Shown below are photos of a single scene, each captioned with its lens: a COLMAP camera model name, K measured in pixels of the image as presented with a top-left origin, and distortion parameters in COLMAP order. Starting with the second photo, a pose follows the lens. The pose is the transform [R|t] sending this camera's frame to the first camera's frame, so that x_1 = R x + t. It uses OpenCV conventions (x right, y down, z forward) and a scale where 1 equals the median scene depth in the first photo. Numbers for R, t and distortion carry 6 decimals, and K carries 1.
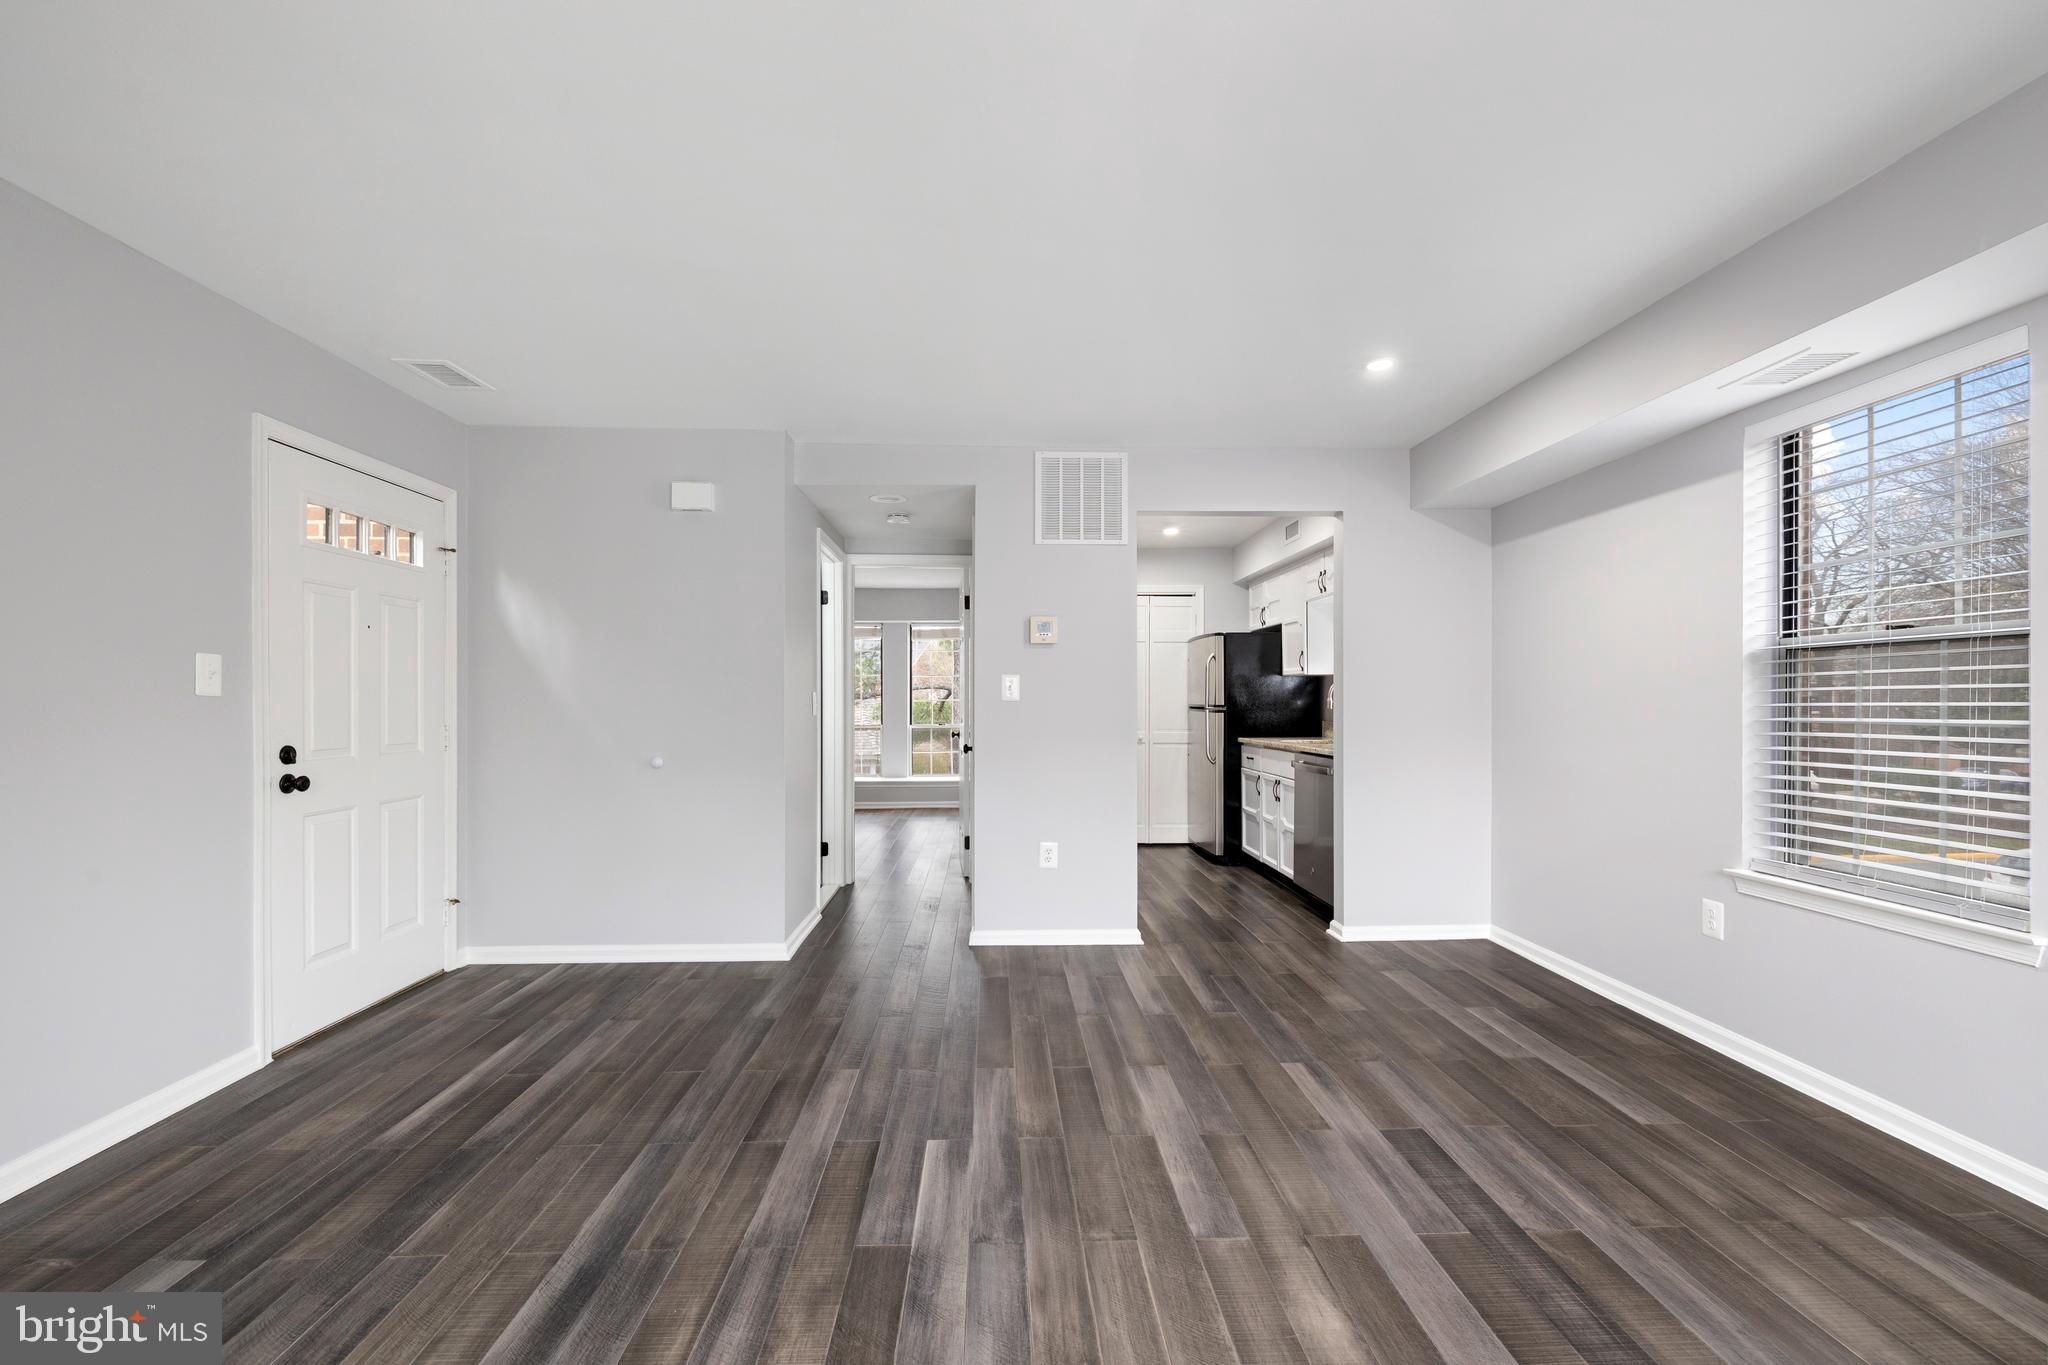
lens RADIAL K [[870.8, 0, 1019.9], [0, 870.8, 696.0], [0, 0, 1]] dist [0.000965, -0.000254]
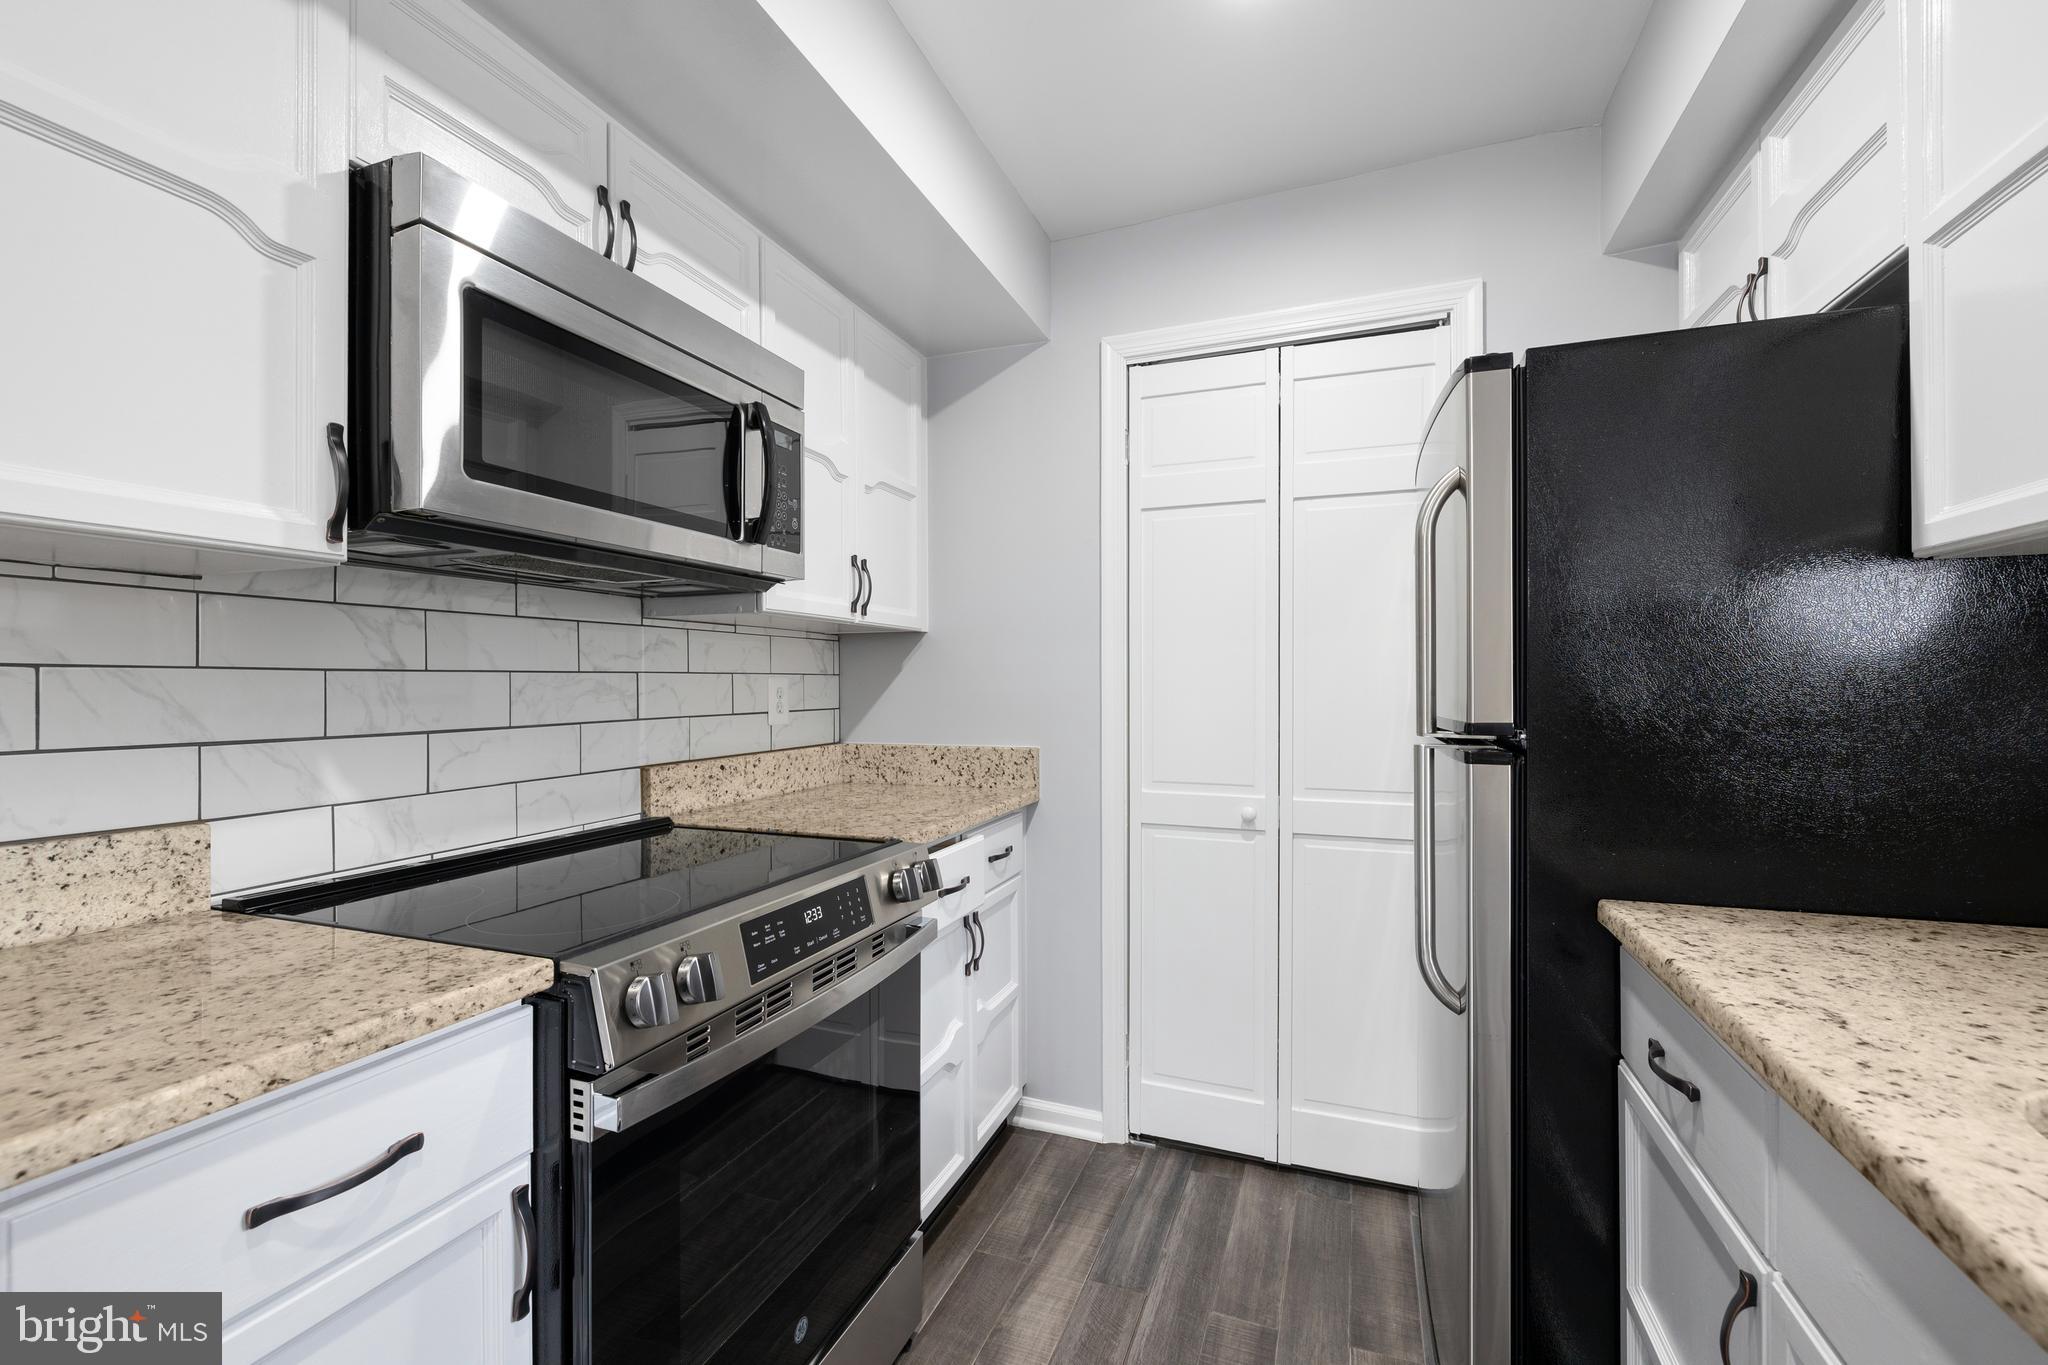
lens RADIAL K [[867.8, 0, 1019.0], [0, 867.8, 689.5], [0, 0, 1]] dist [-0.000535, -0.000469]
pose [[0.918452, -0.002445, -0.395525, 0.456894], [0.008225, 0.999883, 0.012918, -0.003677], [0.395447, -0.015118, 0.918364, 1.695923]]
